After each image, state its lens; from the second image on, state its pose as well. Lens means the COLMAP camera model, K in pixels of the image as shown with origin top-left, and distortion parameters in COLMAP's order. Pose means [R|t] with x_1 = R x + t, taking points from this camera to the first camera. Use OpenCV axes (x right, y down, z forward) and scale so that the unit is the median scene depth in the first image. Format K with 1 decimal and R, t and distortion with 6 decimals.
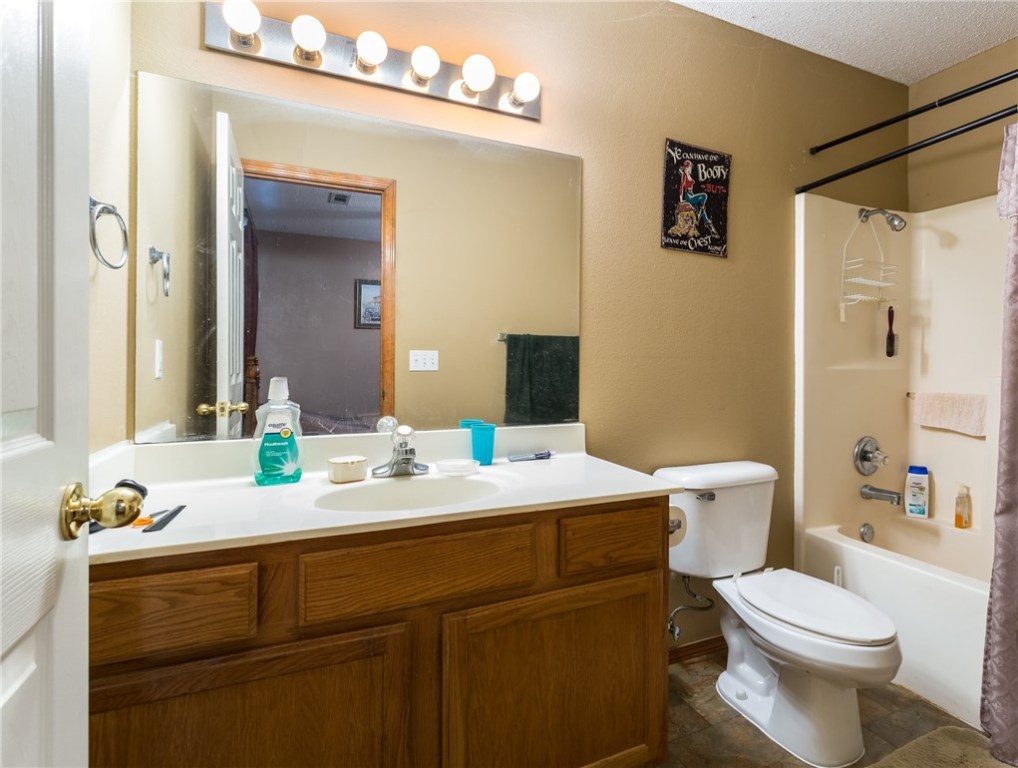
lens RADIAL K [[473.1, 0, 516.8], [0, 473.1, 375.7], [0, 0, 1]] dist [0.006674, 0.000441]
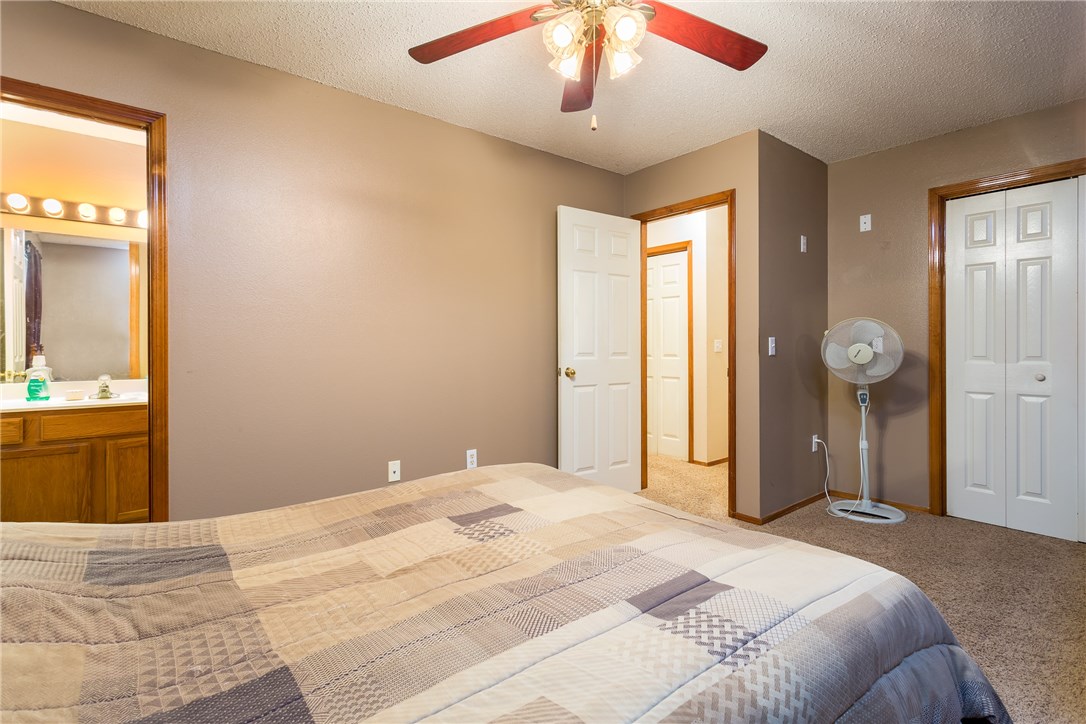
lens RADIAL K [[525.6, 0, 532.9], [0, 525.6, 351.3], [0, 0, 1]] dist [0.003582, 0.002531]
pose [[0.975452, -0.013734, 0.219783, 1.330244], [0.015932, 0.999839, -0.008233, 0.043803], [-0.219634, 0.011532, 0.975514, -2.113656]]
